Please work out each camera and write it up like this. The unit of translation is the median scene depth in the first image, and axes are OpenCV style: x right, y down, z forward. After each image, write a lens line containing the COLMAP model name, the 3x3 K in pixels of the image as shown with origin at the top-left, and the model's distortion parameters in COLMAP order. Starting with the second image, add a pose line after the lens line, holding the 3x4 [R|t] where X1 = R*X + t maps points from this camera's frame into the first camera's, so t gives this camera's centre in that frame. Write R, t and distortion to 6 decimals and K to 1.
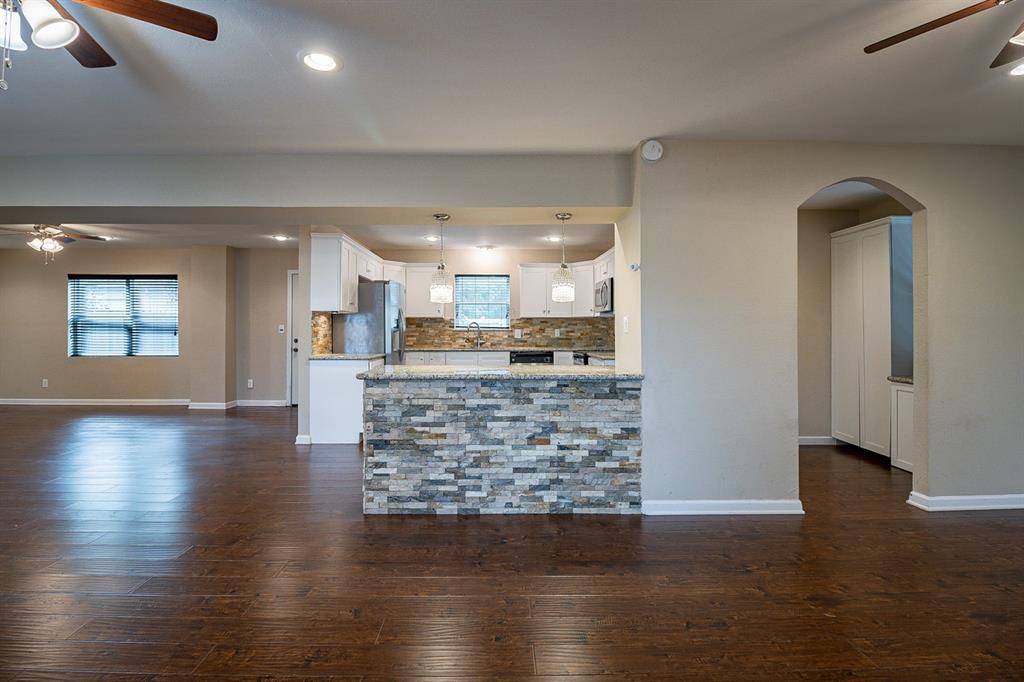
lens RADIAL K [[496.0, 0, 475.0], [0, 496.0, 325.7], [0, 0, 1]] dist [0.000565, -0.007220]
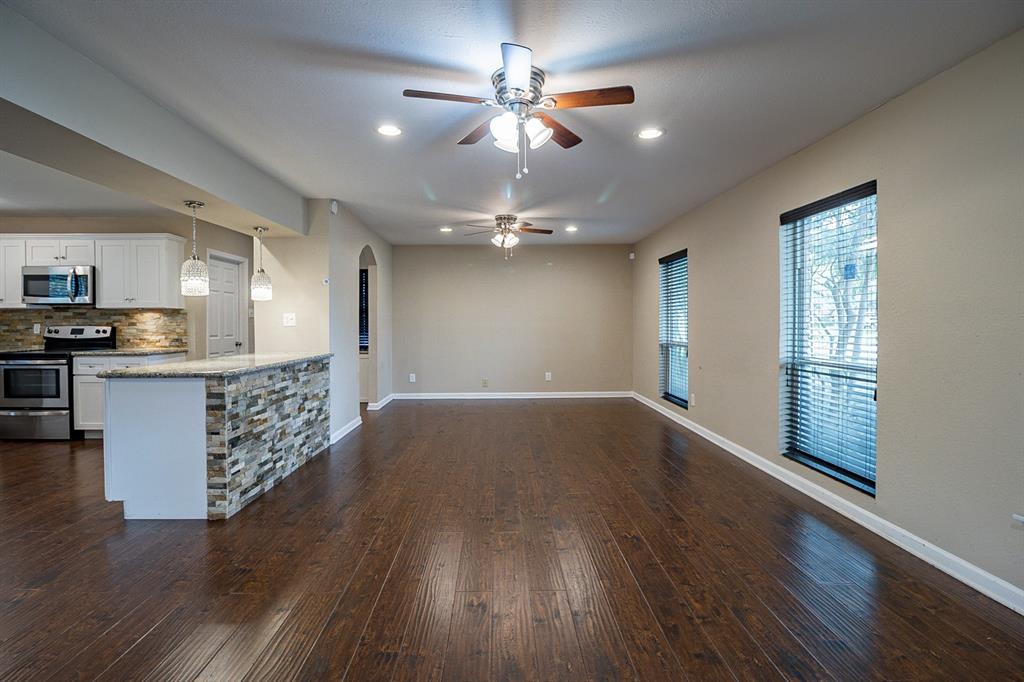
lens RADIAL K [[496.0, 0, 509.7], [0, 496.0, 327.6], [0, 0, 1]] dist [0.000565, -0.007220]
pose [[-0.033362, -0.008966, 0.999403, -0.577966], [-0.004204, 0.999952, 0.008831, 0.001914], [-0.999434, -0.003907, -0.033398, 0.241804]]
